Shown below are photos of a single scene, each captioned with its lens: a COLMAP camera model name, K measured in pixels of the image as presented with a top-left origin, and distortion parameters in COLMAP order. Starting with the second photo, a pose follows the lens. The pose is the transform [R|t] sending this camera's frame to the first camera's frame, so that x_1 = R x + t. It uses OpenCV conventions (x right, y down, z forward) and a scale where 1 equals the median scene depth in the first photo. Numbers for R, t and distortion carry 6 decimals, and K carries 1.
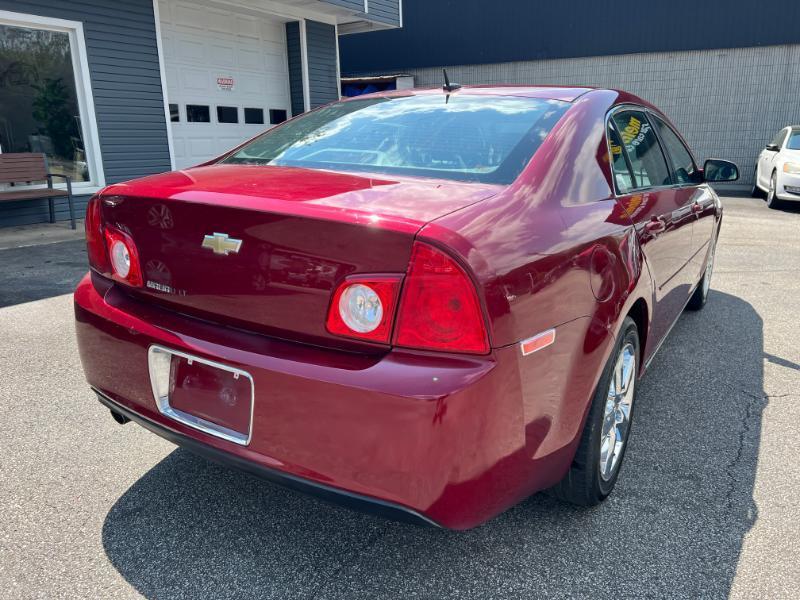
lens RADIAL K [[604.3, 0, 407.9], [0, 604.3, 298.1], [0, 0, 1]] dist [0.042095, -0.047375]
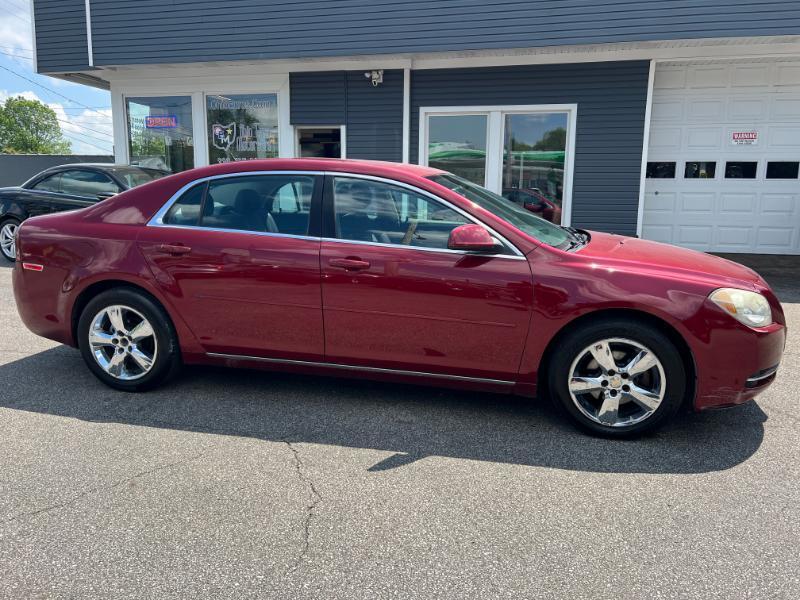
lens RADIAL K [[604.3, 0, 407.0], [0, 604.3, 300.5], [0, 0, 1]] dist [0.042095, -0.047375]
pose [[0.321020, 0.181229, -0.929571, 0.466387], [-0.254613, 0.961900, 0.099603, -0.067318], [0.912205, 0.204706, 0.354933, 0.227628]]
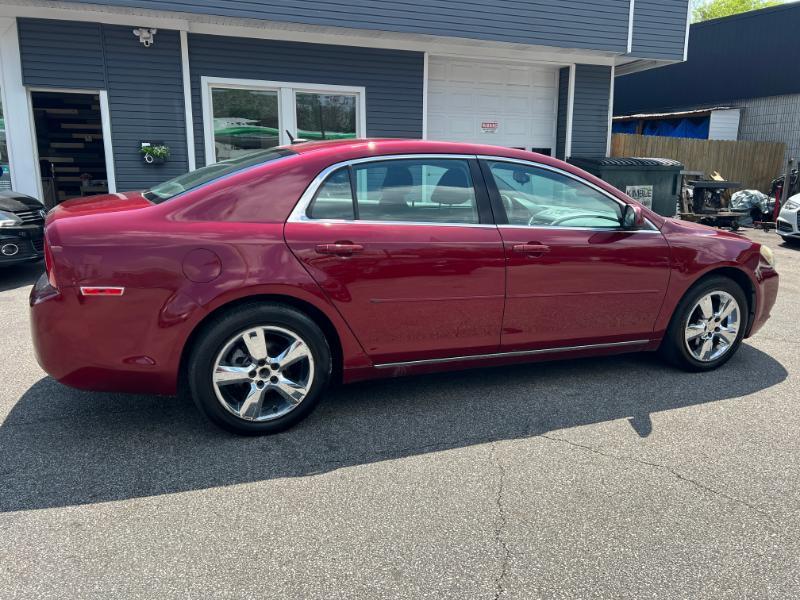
lens RADIAL K [[604.3, 0, 408.2], [0, 604.3, 299.7], [0, 0, 1]] dist [0.042095, -0.047375]
pose [[0.802240, 0.137479, -0.580957, 0.288130], [-0.166479, 0.986039, 0.003449, -0.008652], [0.573321, 0.093950, 0.813927, 0.008366]]
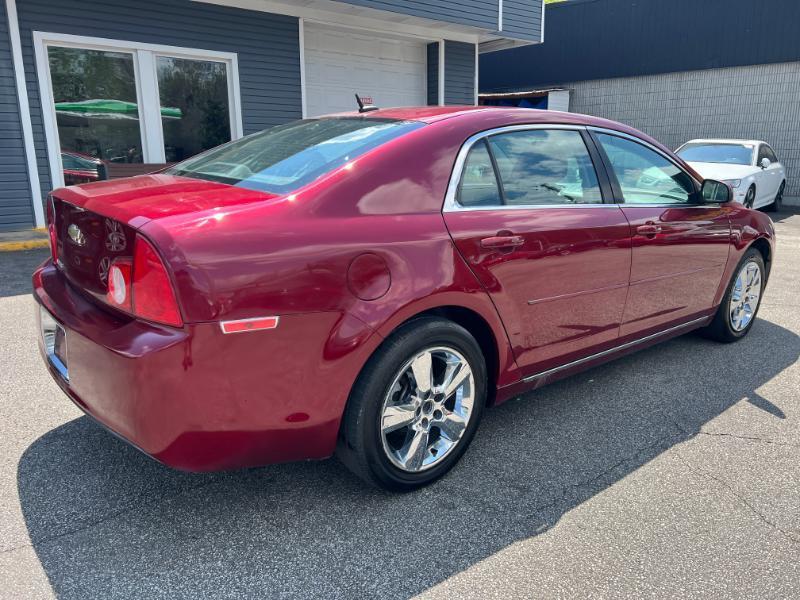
lens RADIAL K [[604.3, 0, 407.7], [0, 604.3, 296.4], [0, 0, 1]] dist [0.042095, -0.047375]
pose [[0.951700, 0.078841, -0.296735, 0.126132], [-0.085676, 0.996272, -0.010077, 0.000165], [0.294834, 0.035013, 0.954907, -0.009039]]
